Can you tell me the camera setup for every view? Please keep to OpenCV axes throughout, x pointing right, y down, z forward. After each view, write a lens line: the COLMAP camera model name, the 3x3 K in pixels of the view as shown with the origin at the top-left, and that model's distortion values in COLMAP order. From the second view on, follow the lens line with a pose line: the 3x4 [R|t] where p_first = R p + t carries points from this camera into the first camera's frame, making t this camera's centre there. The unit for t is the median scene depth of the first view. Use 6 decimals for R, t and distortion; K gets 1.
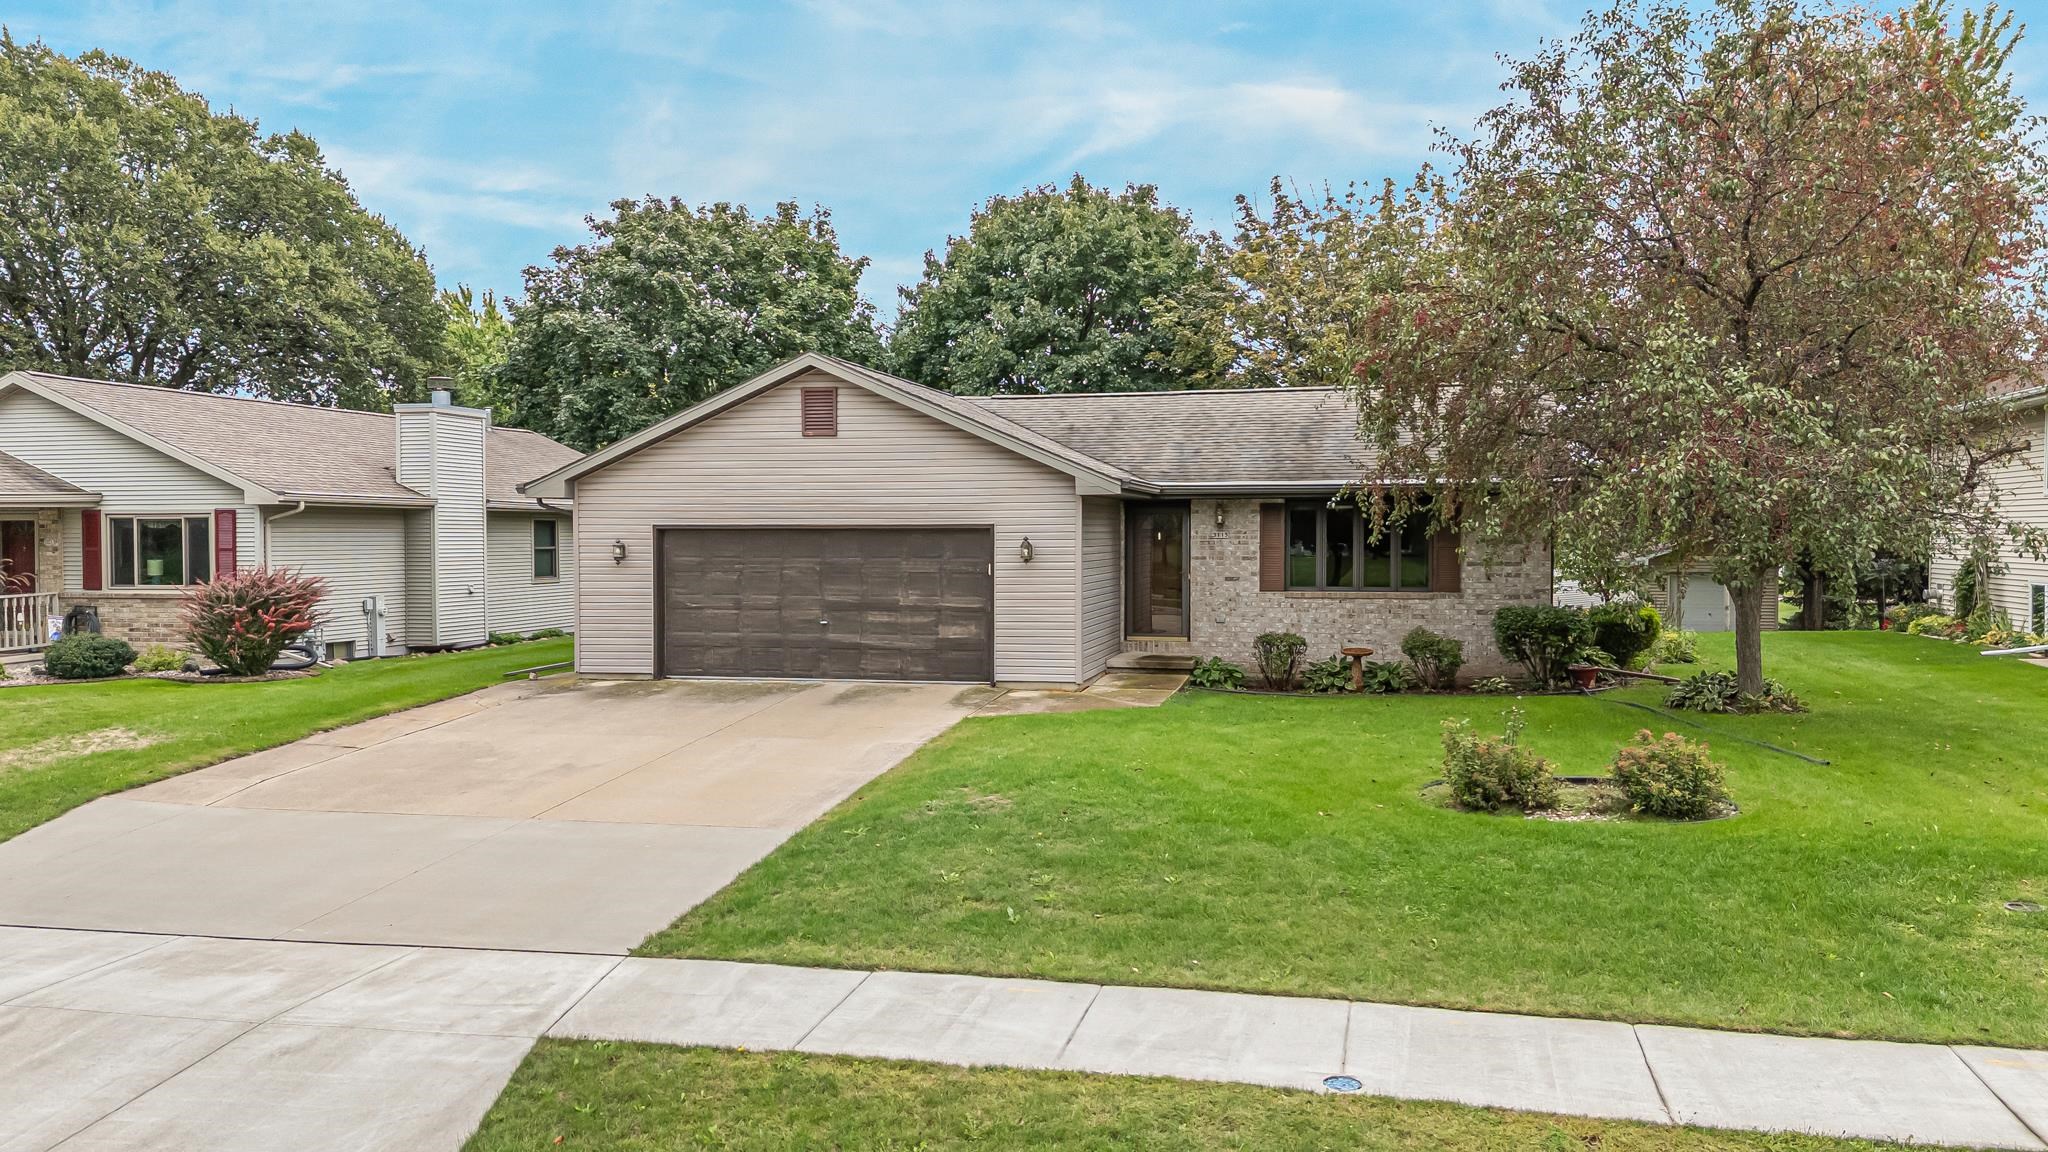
lens RADIAL K [[1505.6, 0, 1024.0], [0, 1505.6, 576.0], [0, 0, 1]] dist [0.111570, -0.106406]
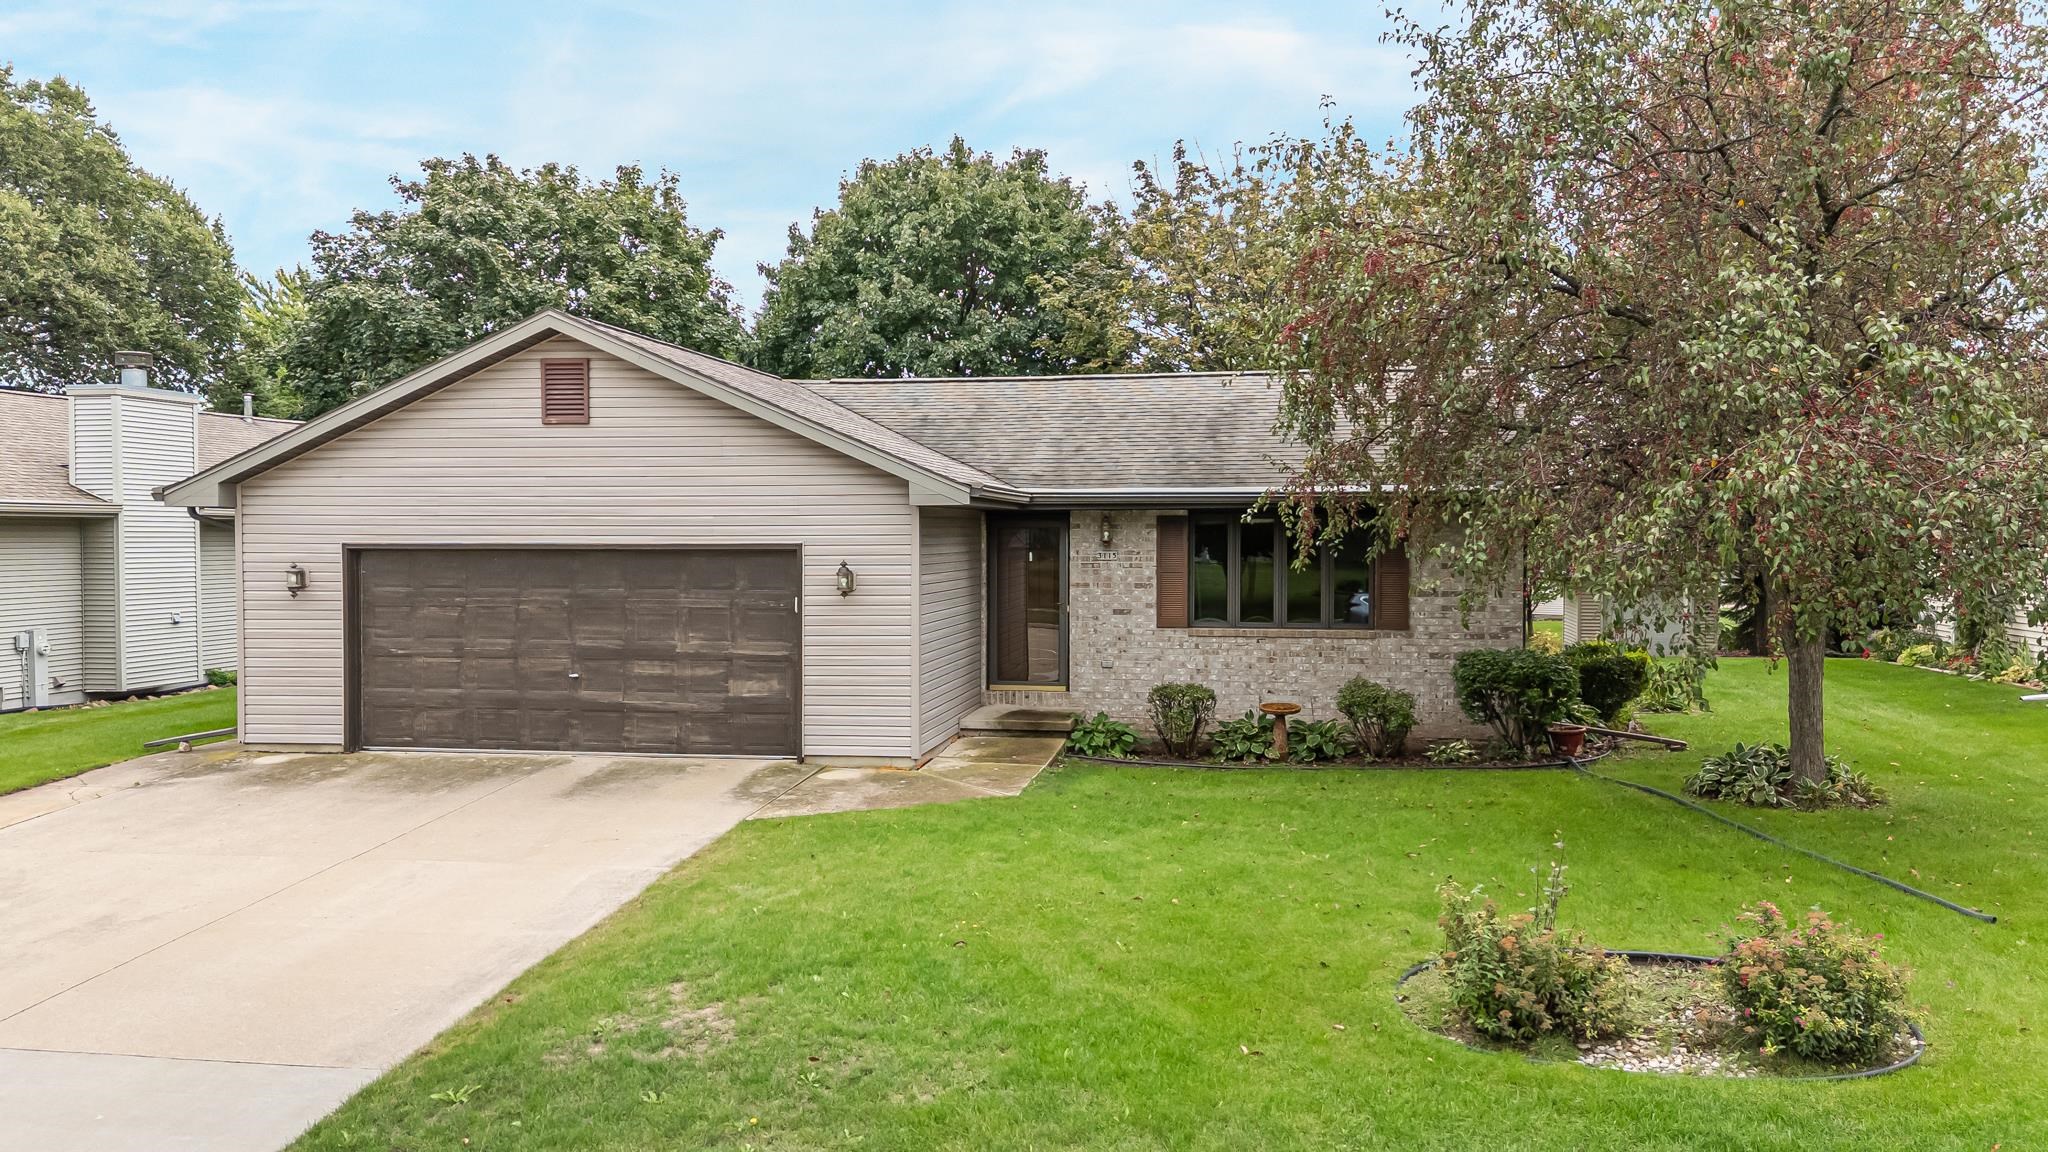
lens RADIAL K [[1505.6, 0, 1024.0], [0, 1505.6, 576.0], [0, 0, 1]] dist [0.111570, -0.106406]
pose [[0.998169, -0.000805, 0.060482, 0.041214], [0.000846, 0.999999, -0.000668, -0.016844], [-0.060481, 0.000718, 0.998169, 0.229147]]
